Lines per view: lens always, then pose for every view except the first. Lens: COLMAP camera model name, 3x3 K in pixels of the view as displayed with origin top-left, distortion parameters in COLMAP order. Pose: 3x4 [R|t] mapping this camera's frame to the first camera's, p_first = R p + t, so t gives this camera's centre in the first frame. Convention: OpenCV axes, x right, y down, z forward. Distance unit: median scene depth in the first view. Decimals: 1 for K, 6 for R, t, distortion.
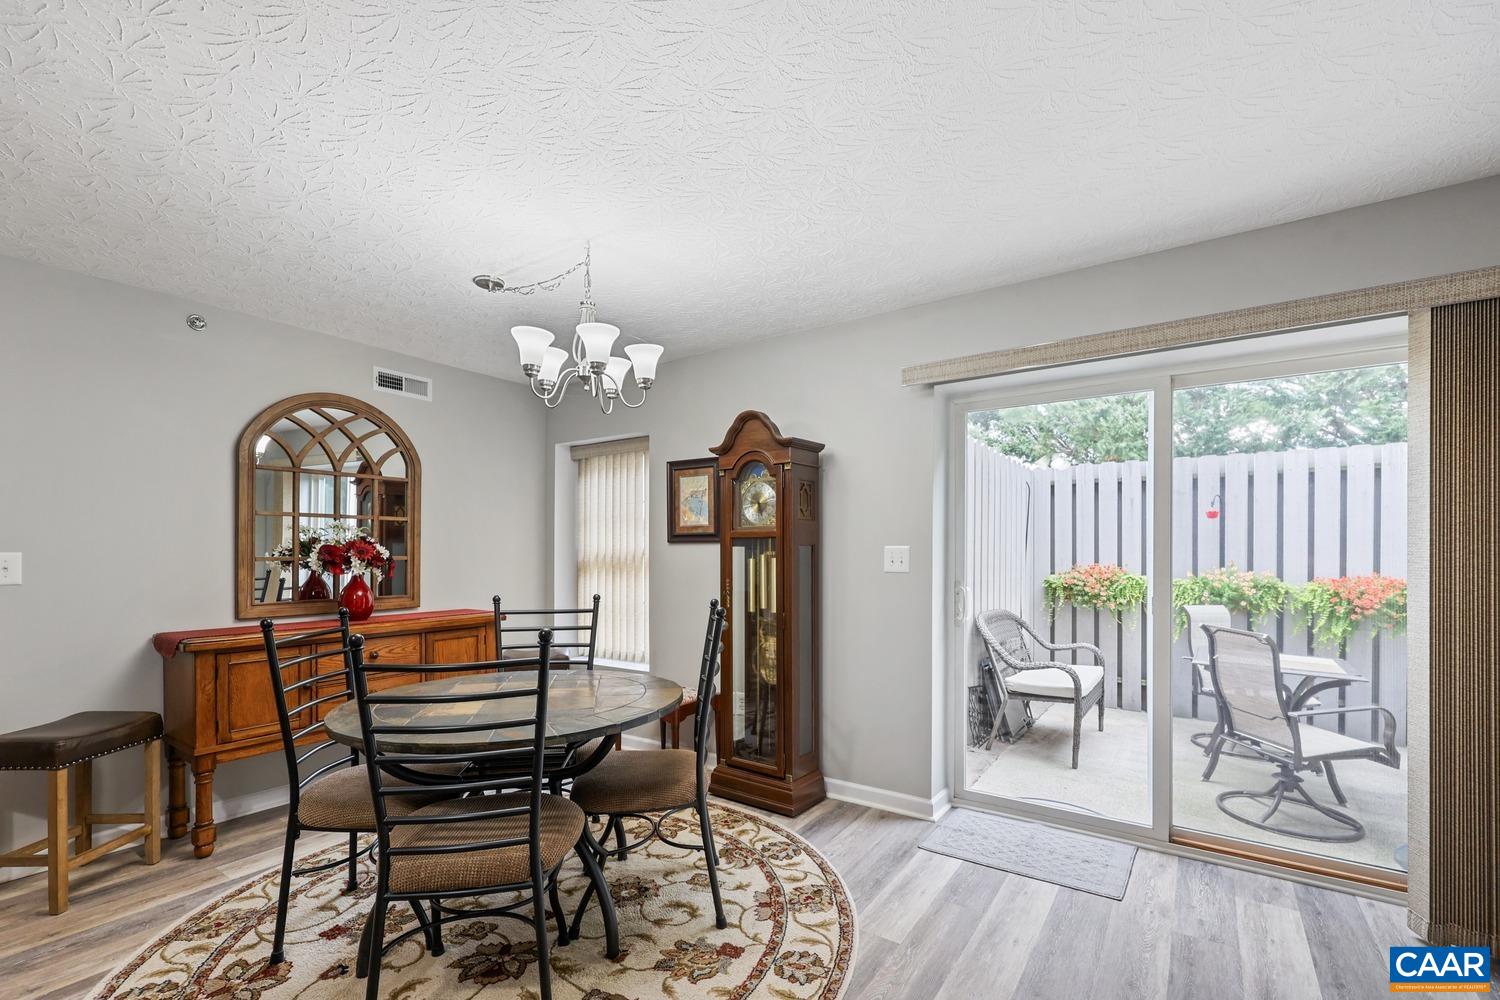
lens RADIAL K [[619.8, 0, 777.1], [0, 619.8, 581.9], [0, 0, 1]] dist [-0.000717, 0.001363]
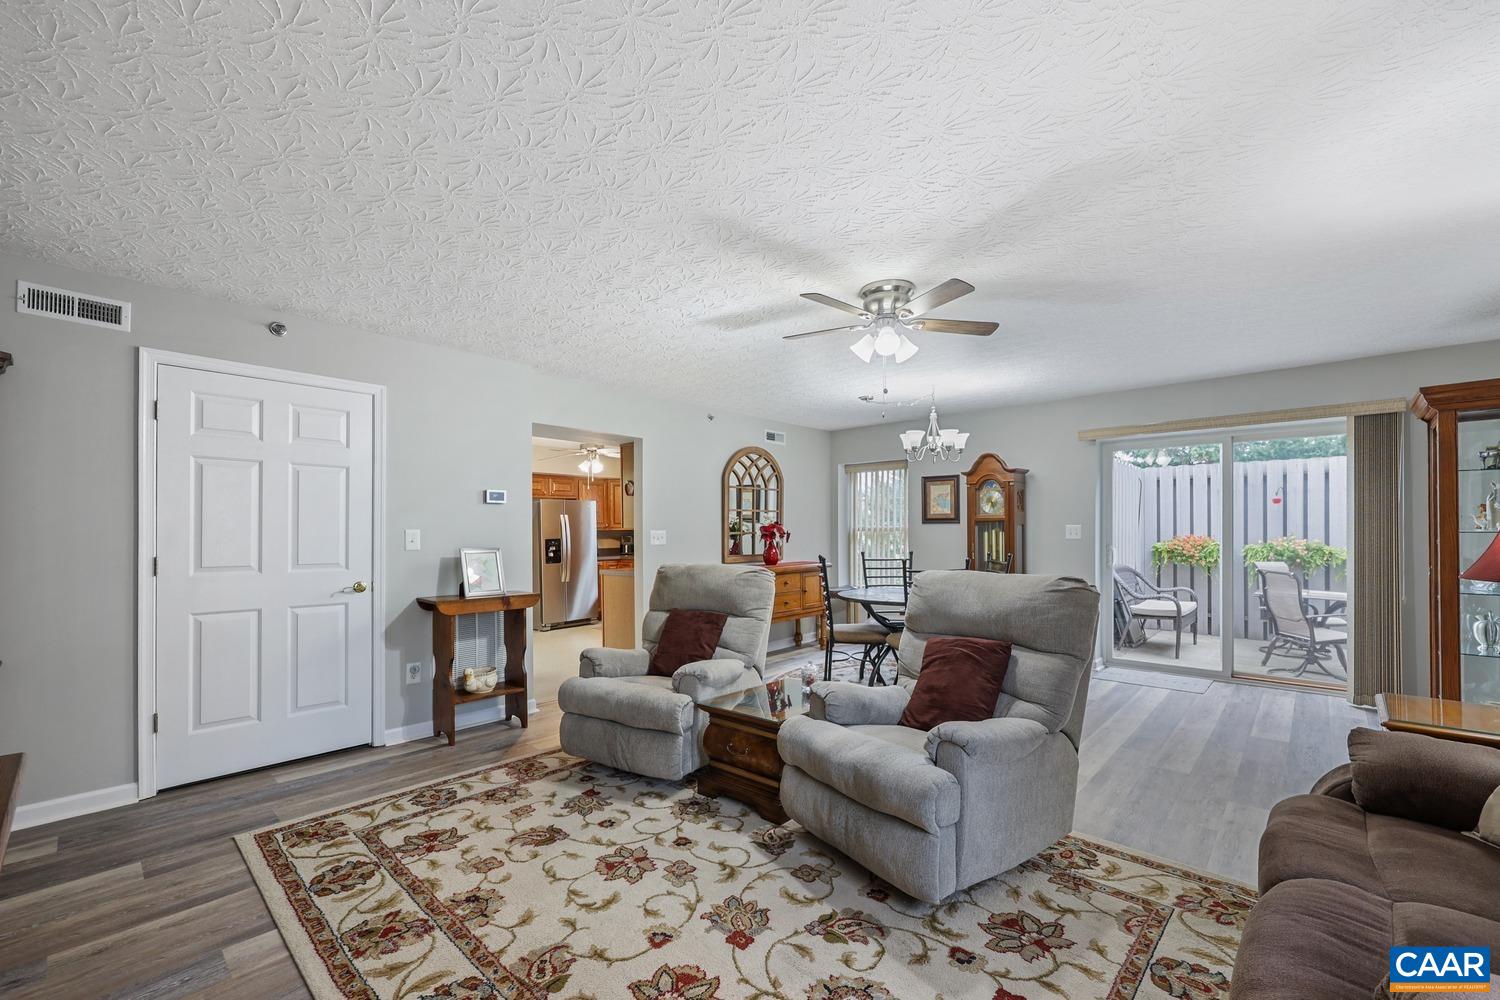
lens RADIAL K [[619.8, 0, 759.6], [0, 619.8, 553.9], [0, 0, 1]] dist [-0.000717, 0.001363]
pose [[0.990534, -0.000743, -0.137263, -0.390963], [0.000062, 0.999988, -0.004967, 0.030626], [0.137265, 0.004911, 0.990522, -0.781851]]
